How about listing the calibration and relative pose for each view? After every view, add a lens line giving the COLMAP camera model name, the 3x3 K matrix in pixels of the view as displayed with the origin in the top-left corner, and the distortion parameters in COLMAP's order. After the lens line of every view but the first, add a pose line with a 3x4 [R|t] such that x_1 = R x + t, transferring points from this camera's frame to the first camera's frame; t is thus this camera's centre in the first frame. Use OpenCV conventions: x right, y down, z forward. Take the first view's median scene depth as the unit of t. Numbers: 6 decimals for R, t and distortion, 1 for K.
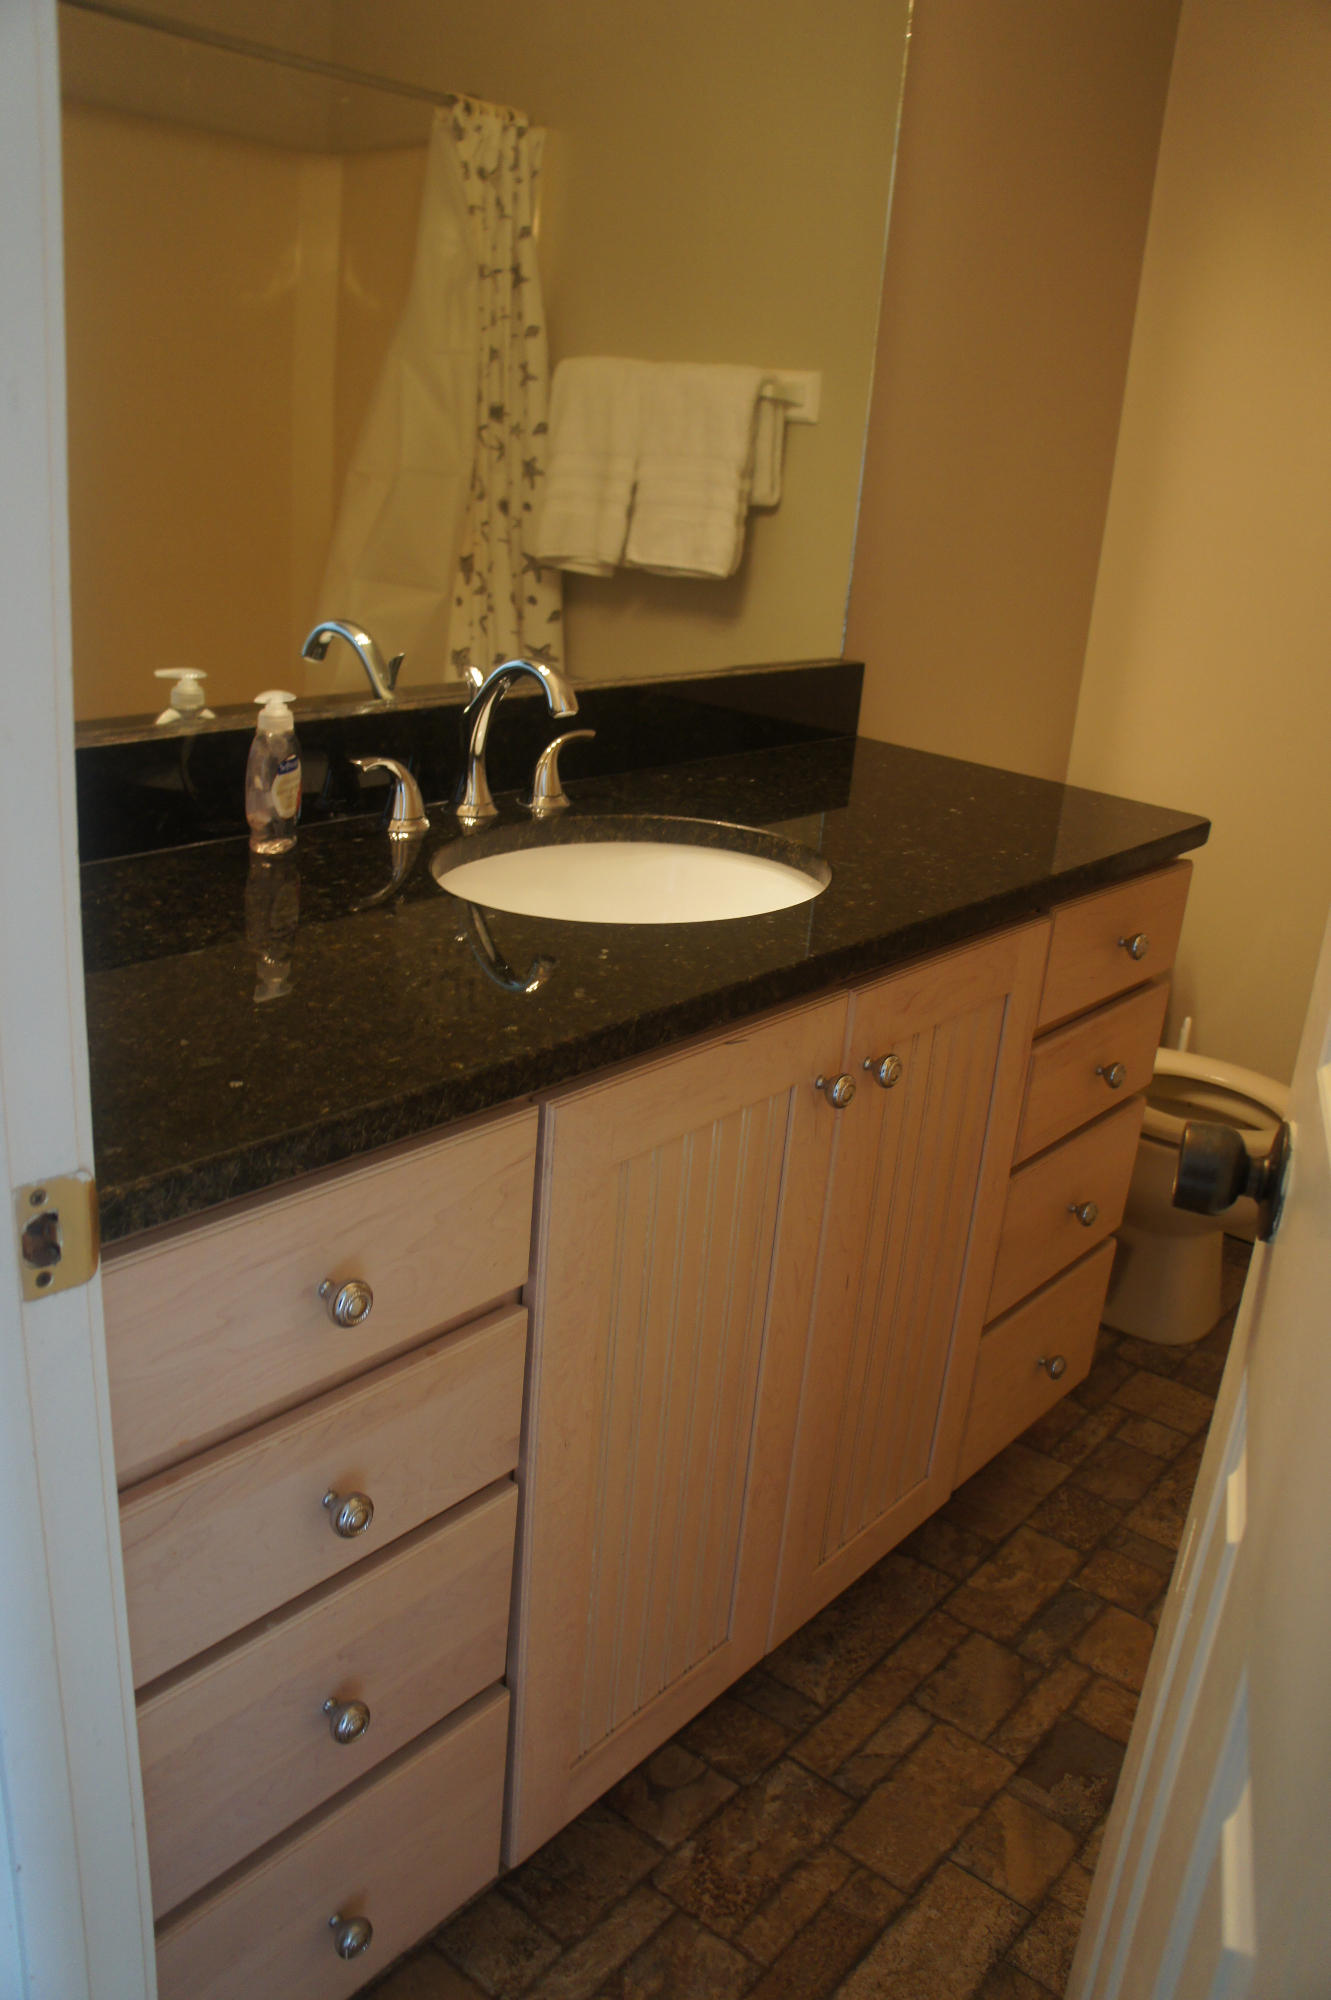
lens RADIAL K [[1600.2, 0, 662.2], [0, 1600.2, 1000.2], [0, 0, 1]] dist [-0.175129, 0.131958]
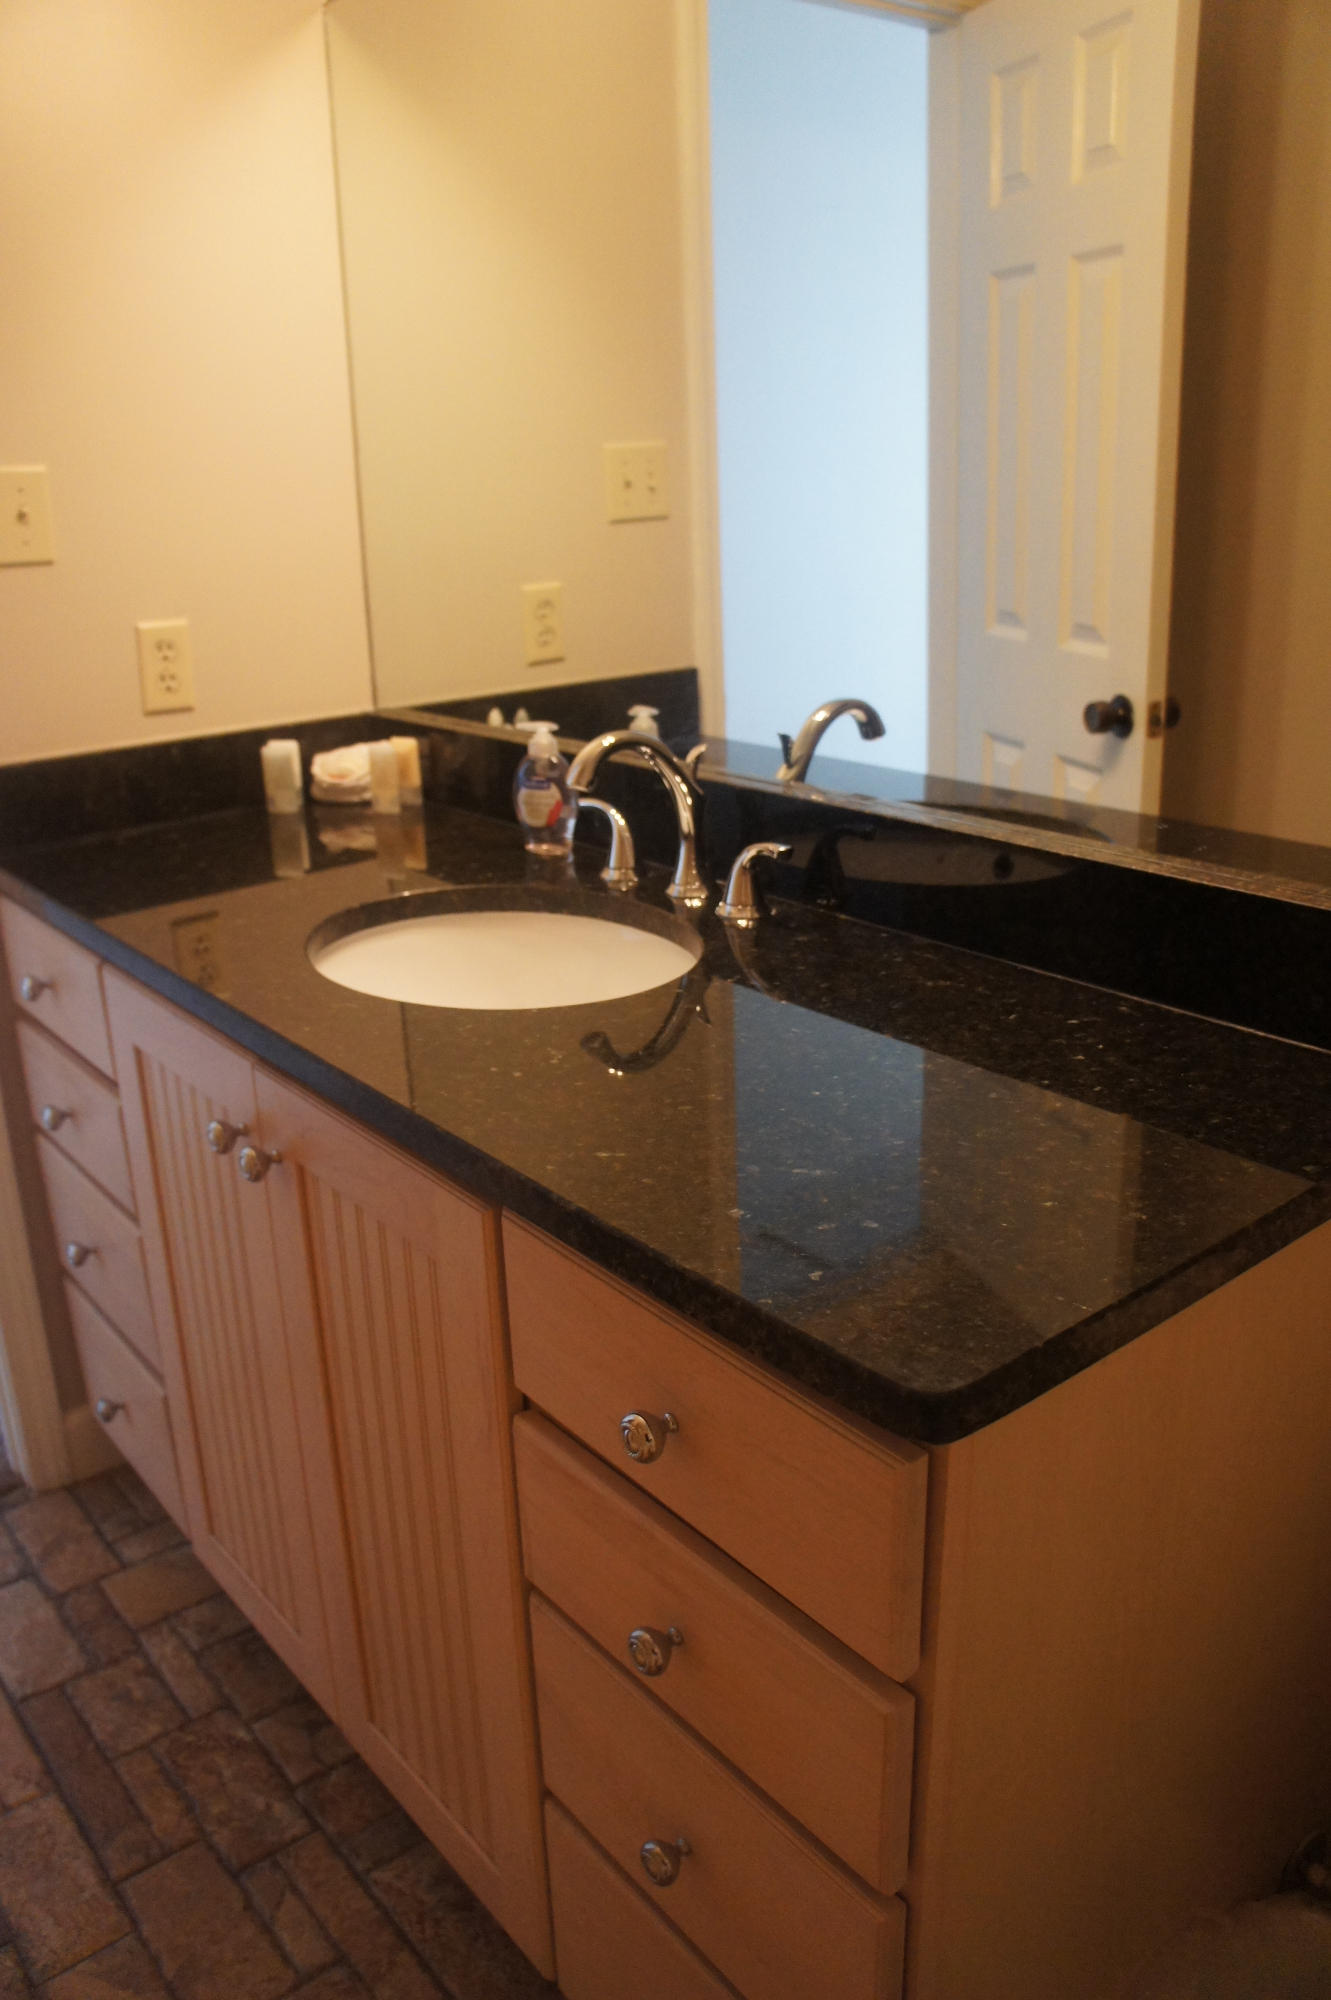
lens RADIAL K [[1600.2, 0, 668.8], [0, 1600.2, 1002.6], [0, 0, 1]] dist [-0.175129, 0.131958]
pose [[-0.212691, 0.232586, -0.949034, 0.897105], [-0.308965, 0.905416, 0.291140, -0.365966], [0.926986, 0.355141, -0.120713, 1.225248]]
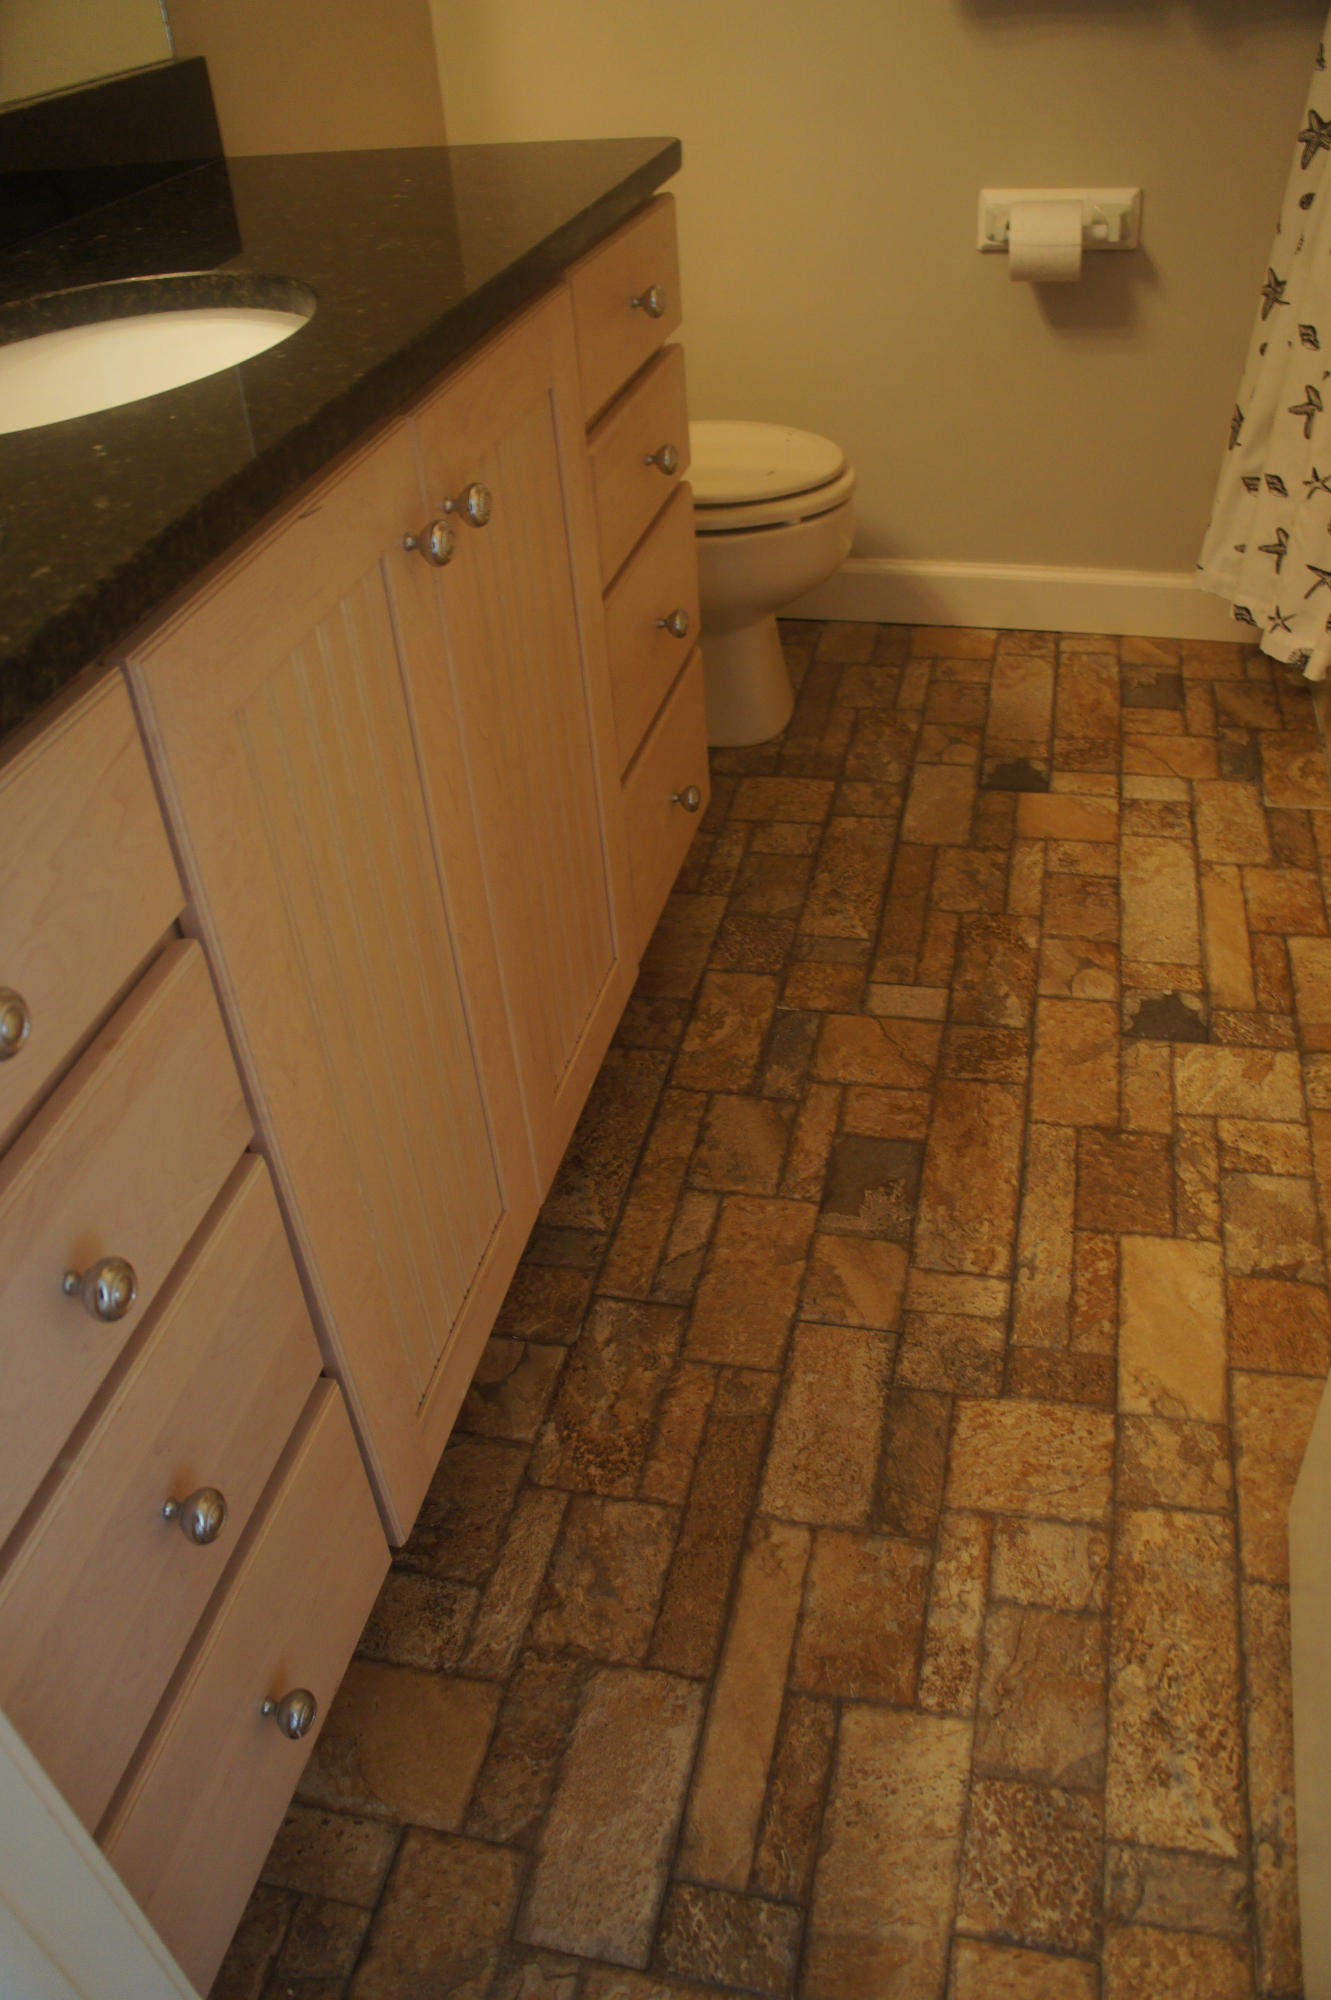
lens RADIAL K [[1600.2, 0, 655.0], [0, 1600.2, 1011.3], [0, 0, 1]] dist [-0.175129, 0.131958]
pose [[0.885673, -0.385443, 0.258877, -0.073708], [0.288181, 0.893497, 0.344405, 0.023731], [-0.364054, -0.230427, 0.902423, 0.184988]]
